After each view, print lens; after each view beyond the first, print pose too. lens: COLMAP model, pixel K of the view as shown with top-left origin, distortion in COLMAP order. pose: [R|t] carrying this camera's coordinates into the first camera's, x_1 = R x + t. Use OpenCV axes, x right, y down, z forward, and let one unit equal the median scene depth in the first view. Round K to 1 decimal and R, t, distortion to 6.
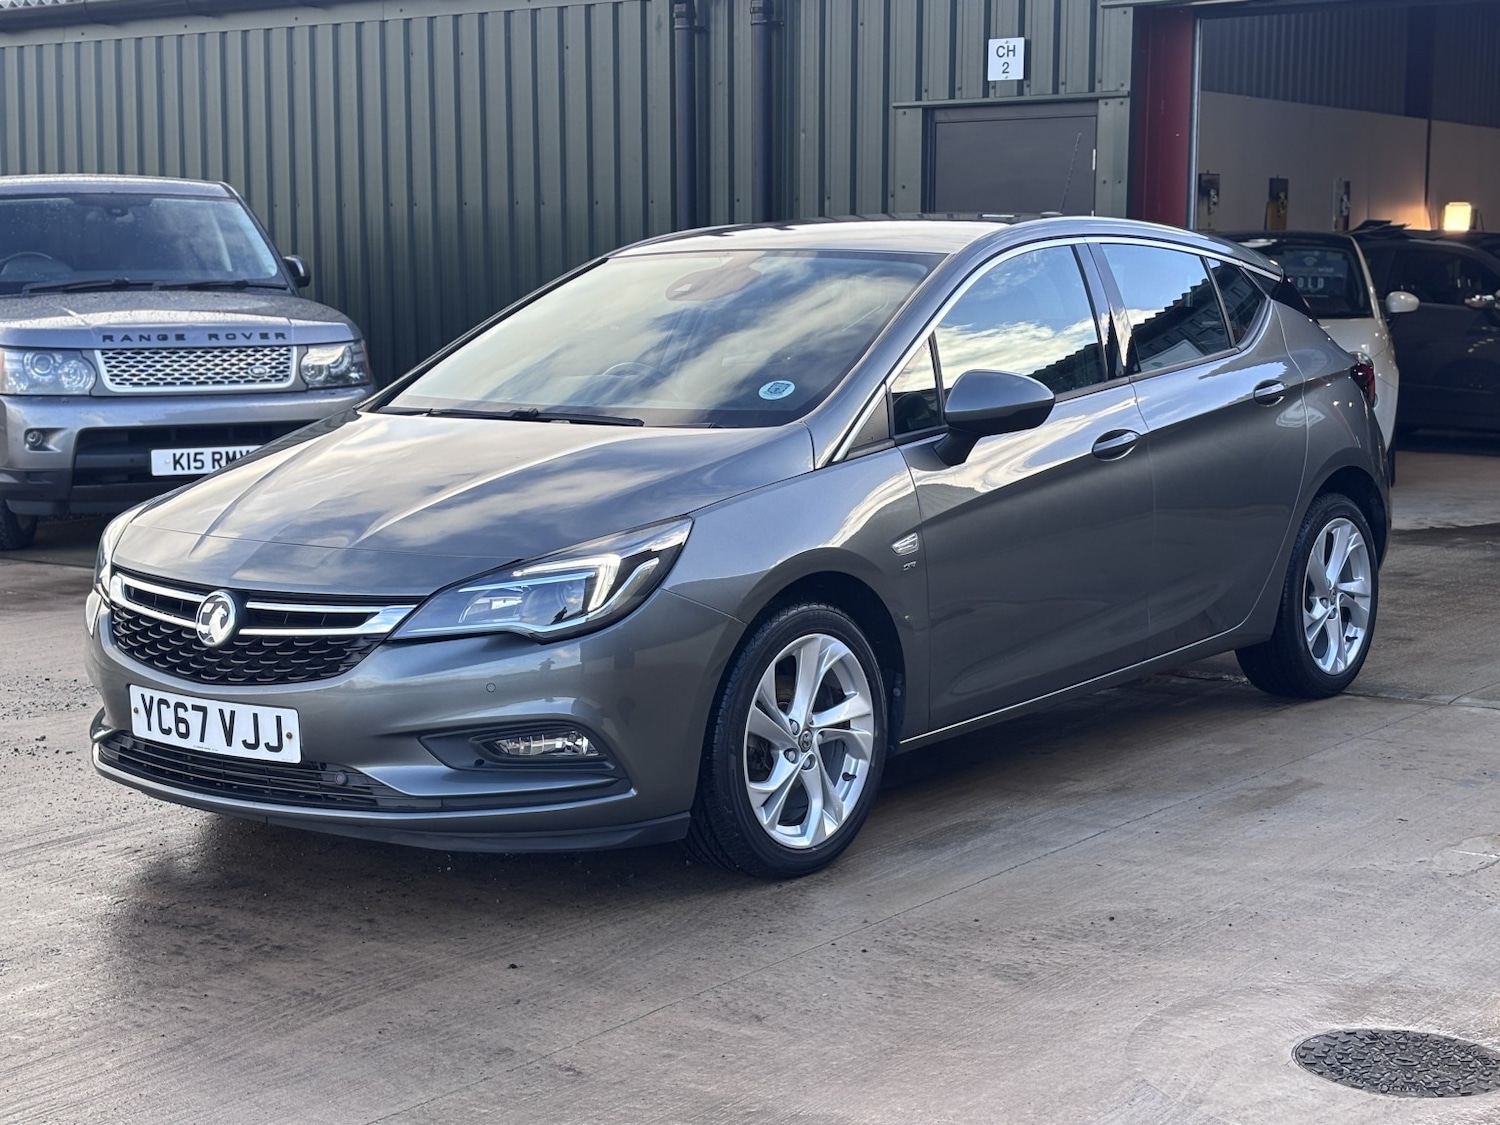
lens RADIAL K [[2503.8, 0, 747.9], [0, 2503.8, 587.1], [0, 0, 1]] dist [0.302275, -1.193592]
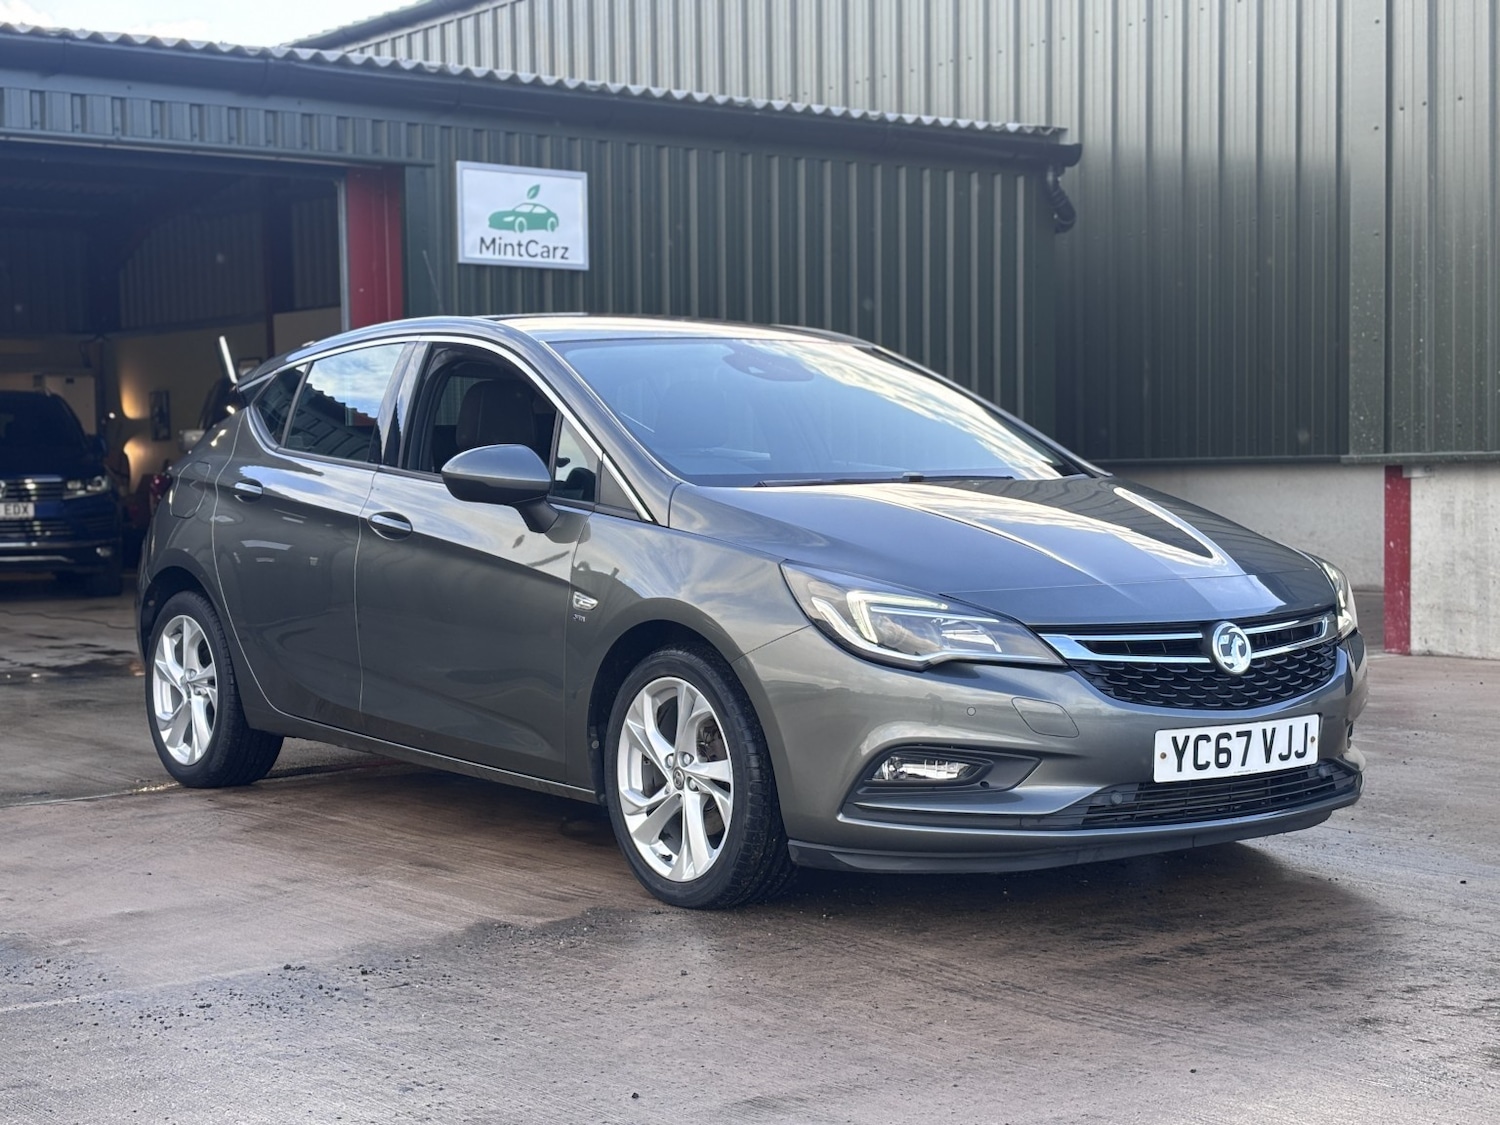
lens RADIAL K [[2503.8, 0, 747.9], [0, 2503.8, 587.1], [0, 0, 1]] dist [0.302275, -1.193592]
pose [[0.256909, -0.052087, 0.965031, -1.277122], [0.136702, 0.990465, 0.017067, -0.058695], [-0.956719, 0.127537, 0.261580, 0.908427]]
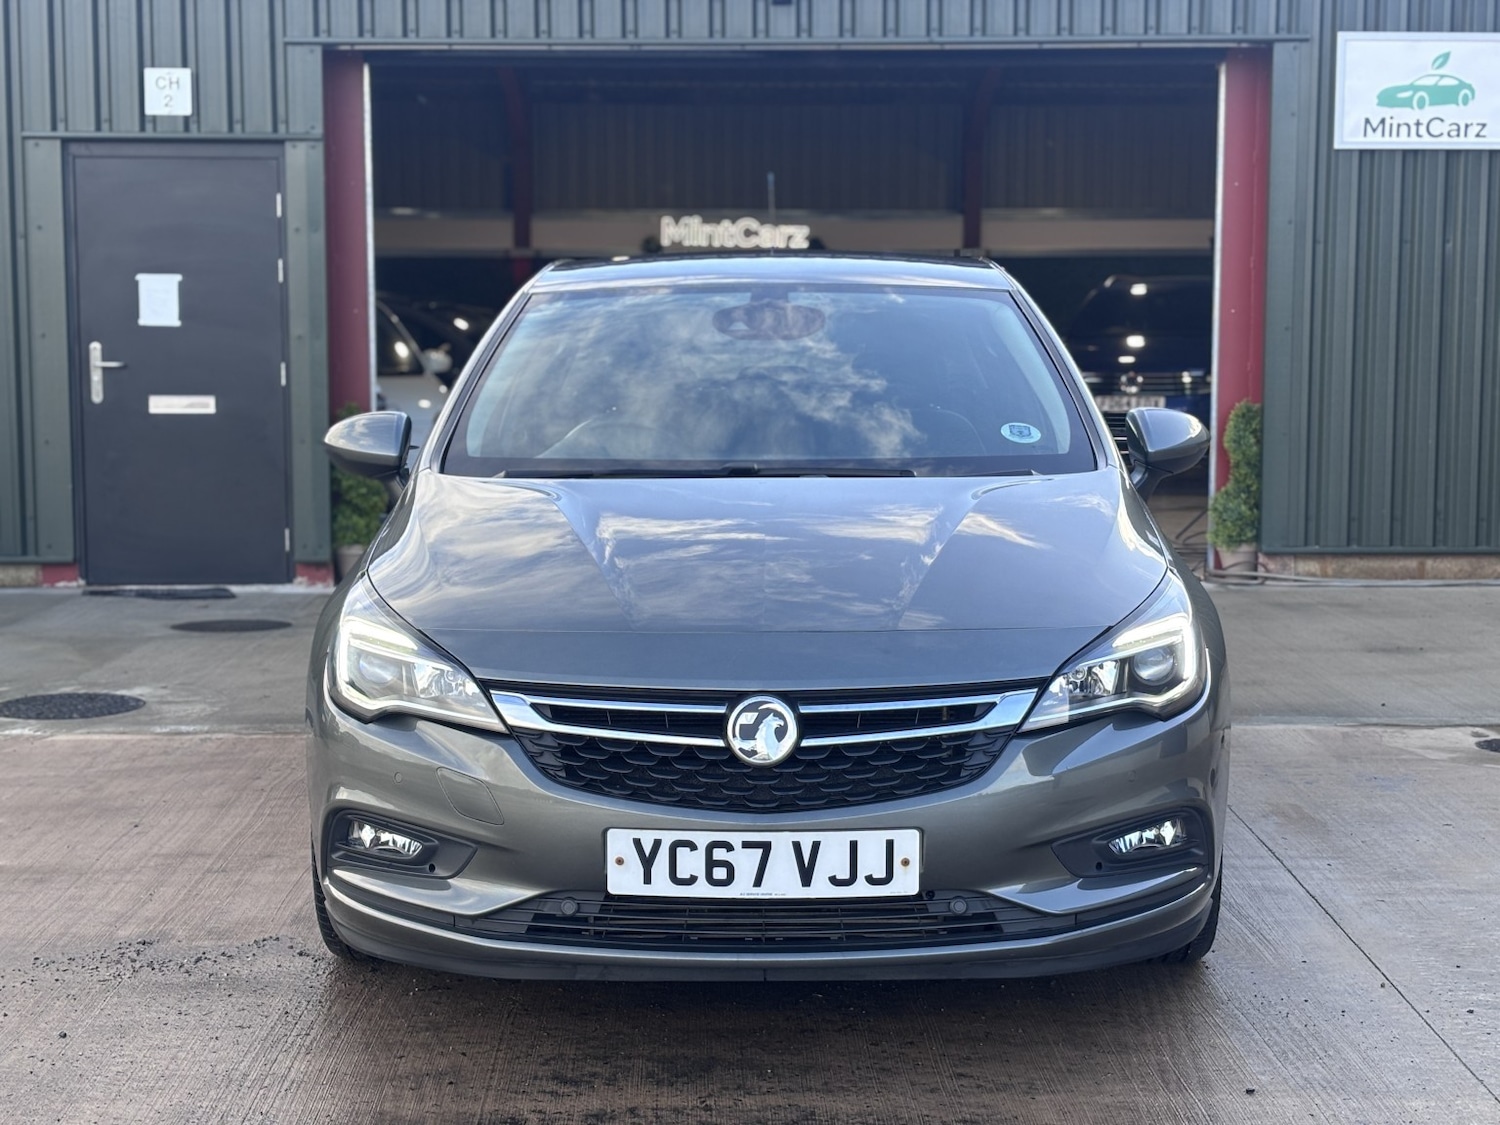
lens RADIAL K [[2503.8, 0, 747.9], [0, 2503.8, 587.1], [0, 0, 1]] dist [0.302275, -1.193592]
pose [[0.797349, -0.061698, 0.600357, -0.685618], [0.077961, 0.996956, -0.001086, -0.032461], [-0.598462, 0.047671, 0.799731, 0.361113]]
